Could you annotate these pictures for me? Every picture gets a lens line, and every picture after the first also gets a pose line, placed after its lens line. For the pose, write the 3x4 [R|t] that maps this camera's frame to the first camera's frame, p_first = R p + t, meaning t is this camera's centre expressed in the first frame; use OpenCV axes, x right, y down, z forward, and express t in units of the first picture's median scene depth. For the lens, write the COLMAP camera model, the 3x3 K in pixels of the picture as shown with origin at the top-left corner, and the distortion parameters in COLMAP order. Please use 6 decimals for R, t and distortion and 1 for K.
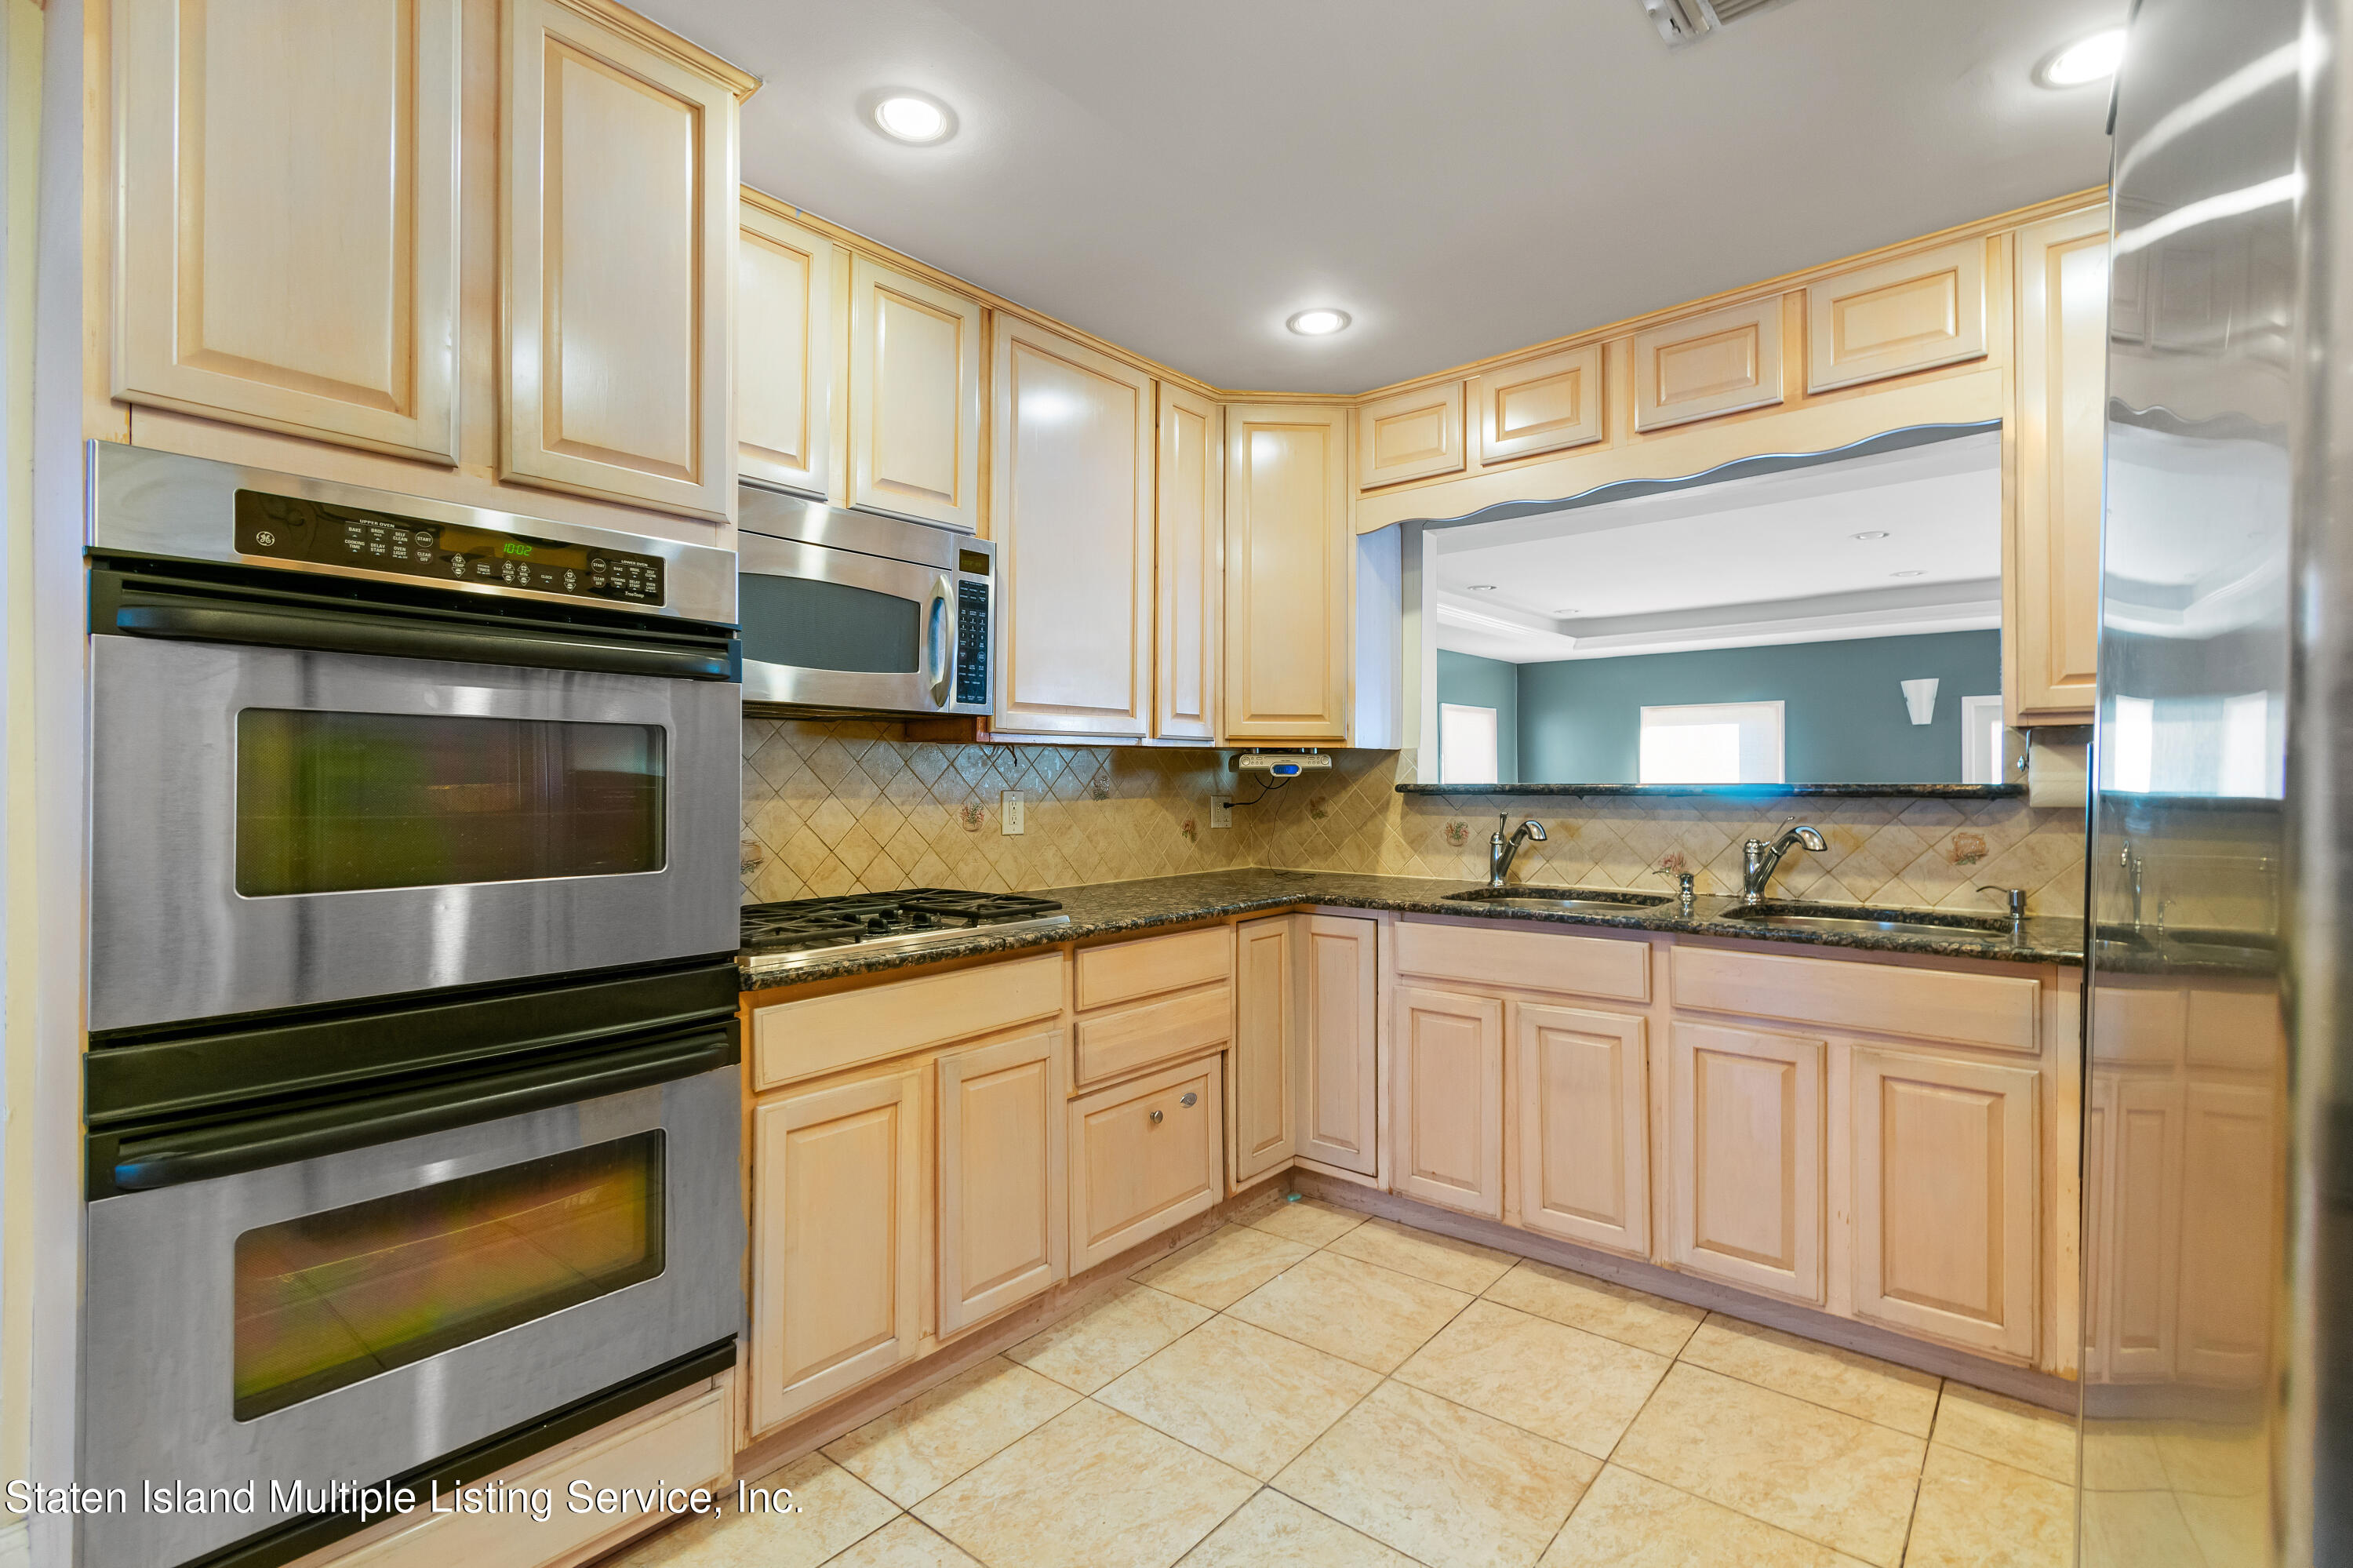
lens RADIAL K [[1053.7, 0, 1180.2], [0, 1053.7, 781.0], [0, 0, 1]] dist [-0.000770, -0.000502]
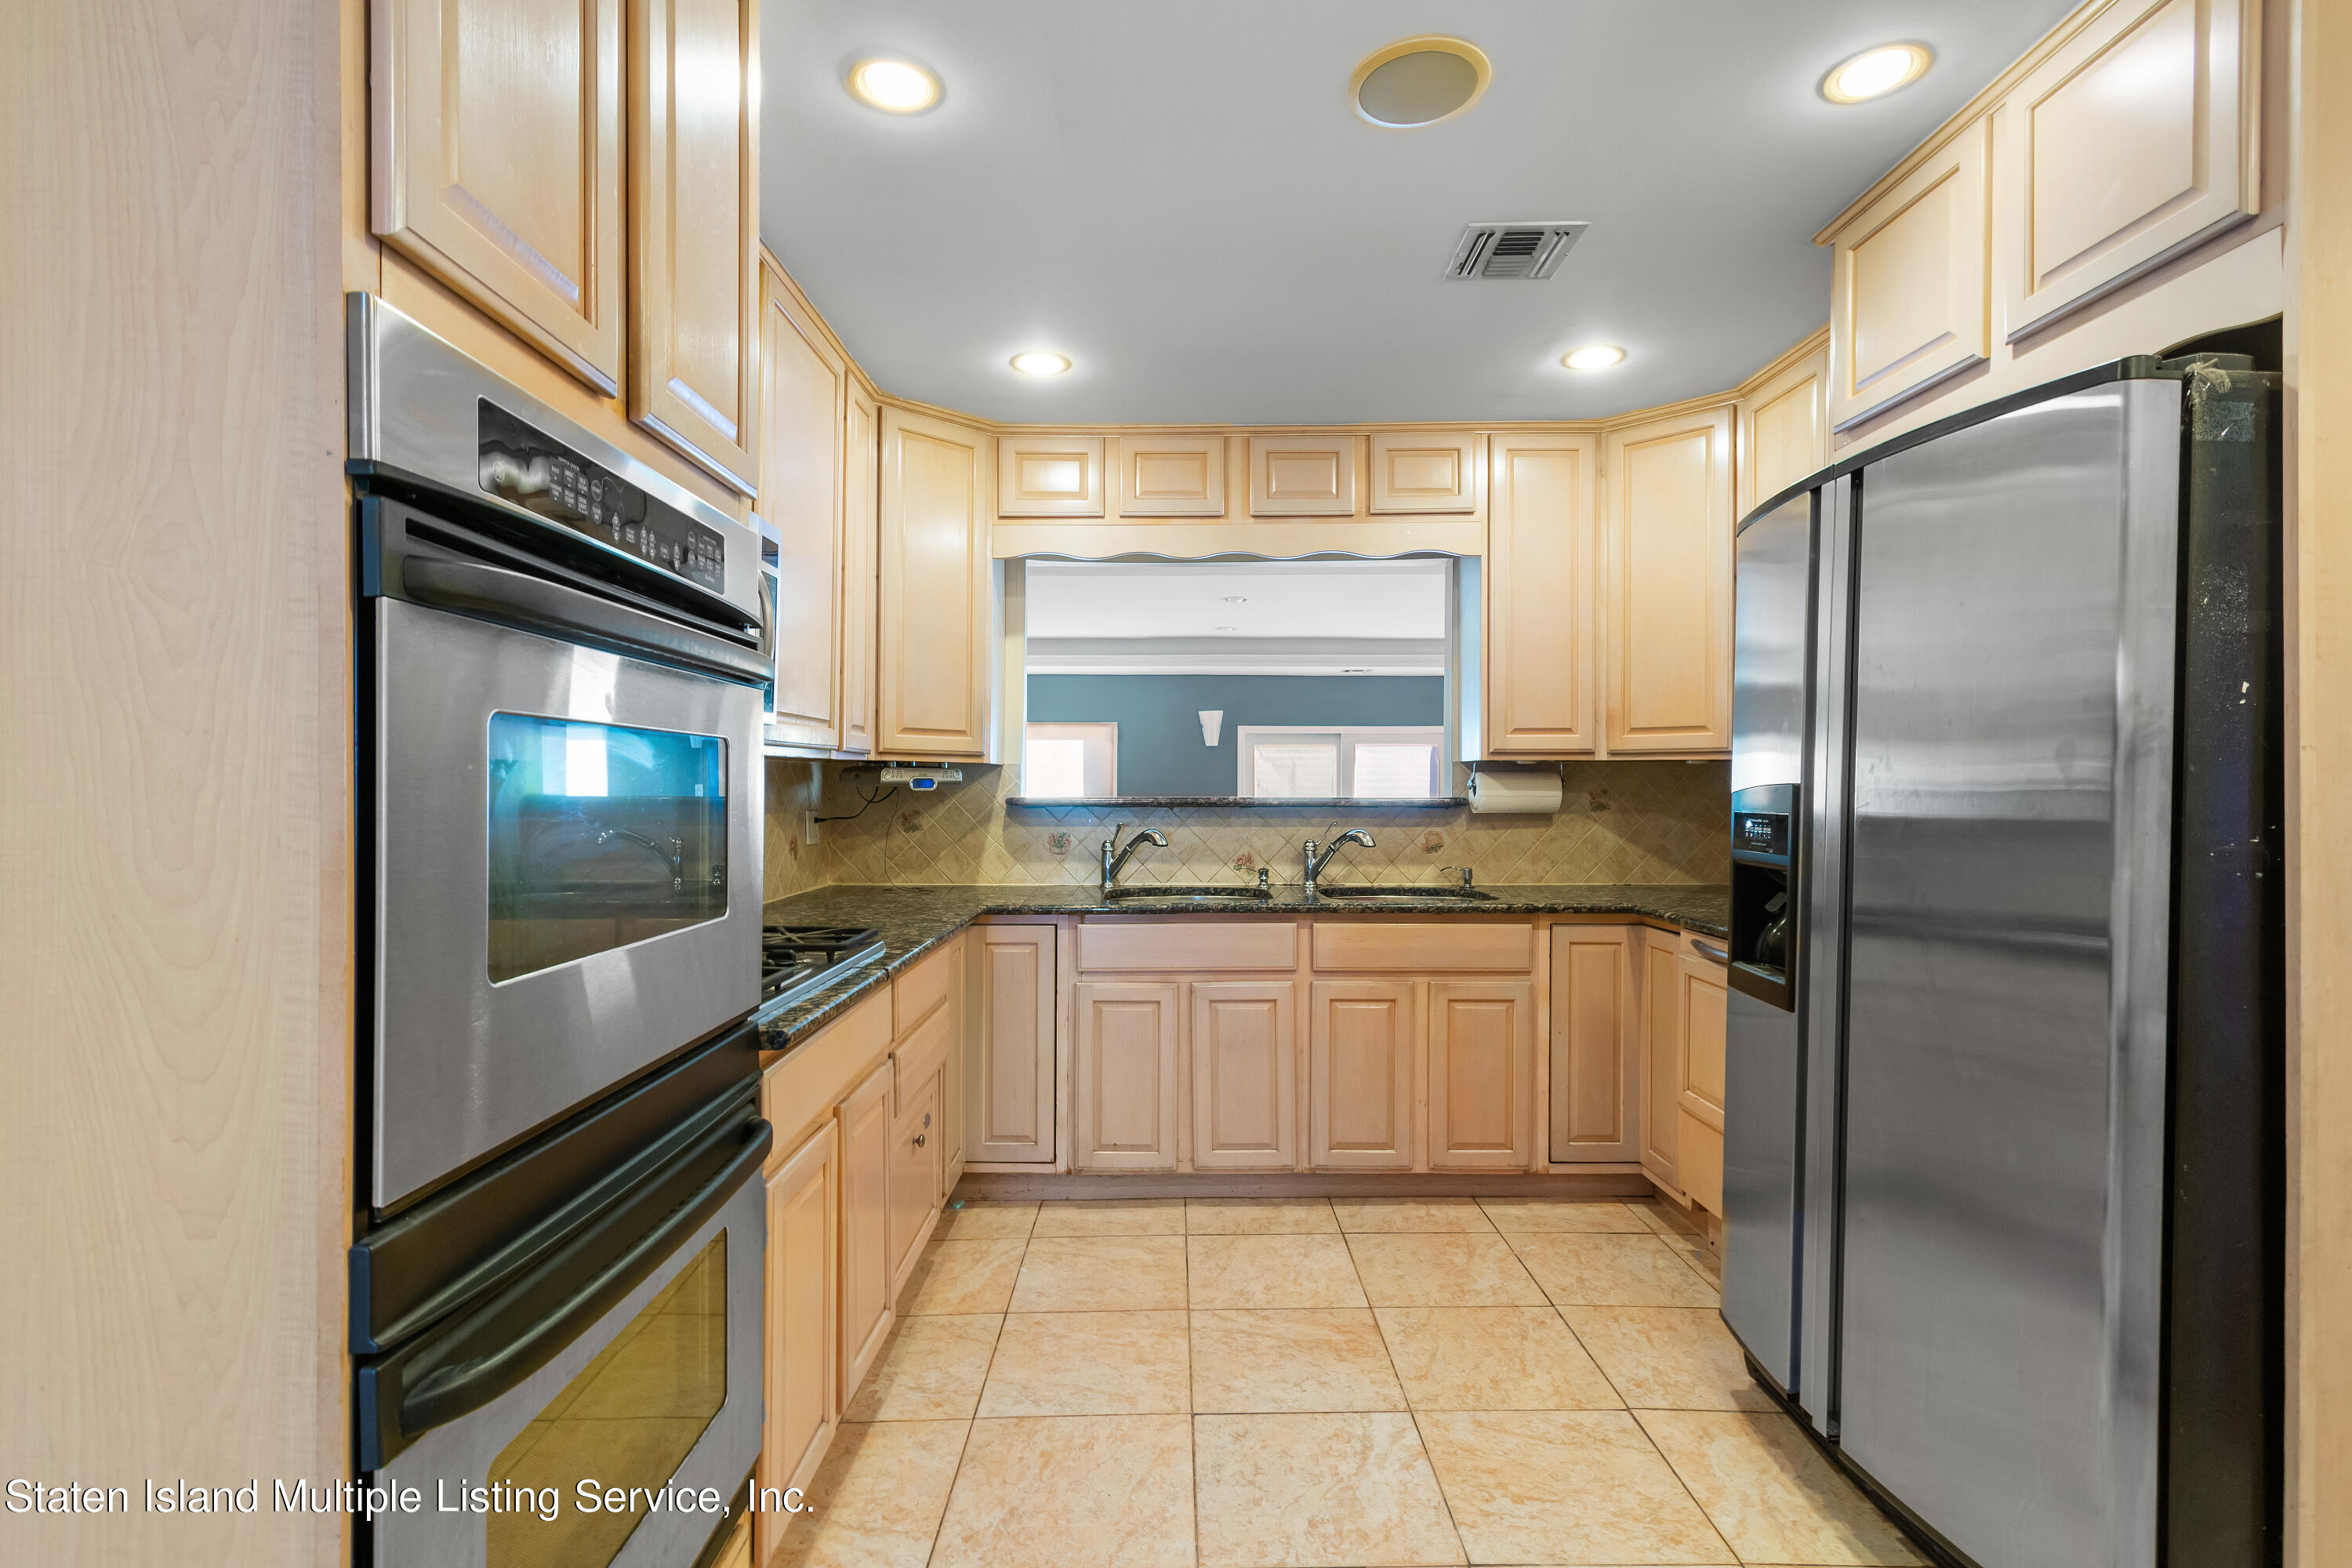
lens RADIAL K [[1053.2, 0, 1224.7], [0, 1053.2, 796.8], [0, 0, 1]] dist [-0.000770, -0.000502]
pose [[0.768409, -0.002860, 0.639952, -0.400529], [-0.002878, 0.999964, 0.007925, -0.009205], [-0.639952, -0.007931, 0.768374, 0.064539]]
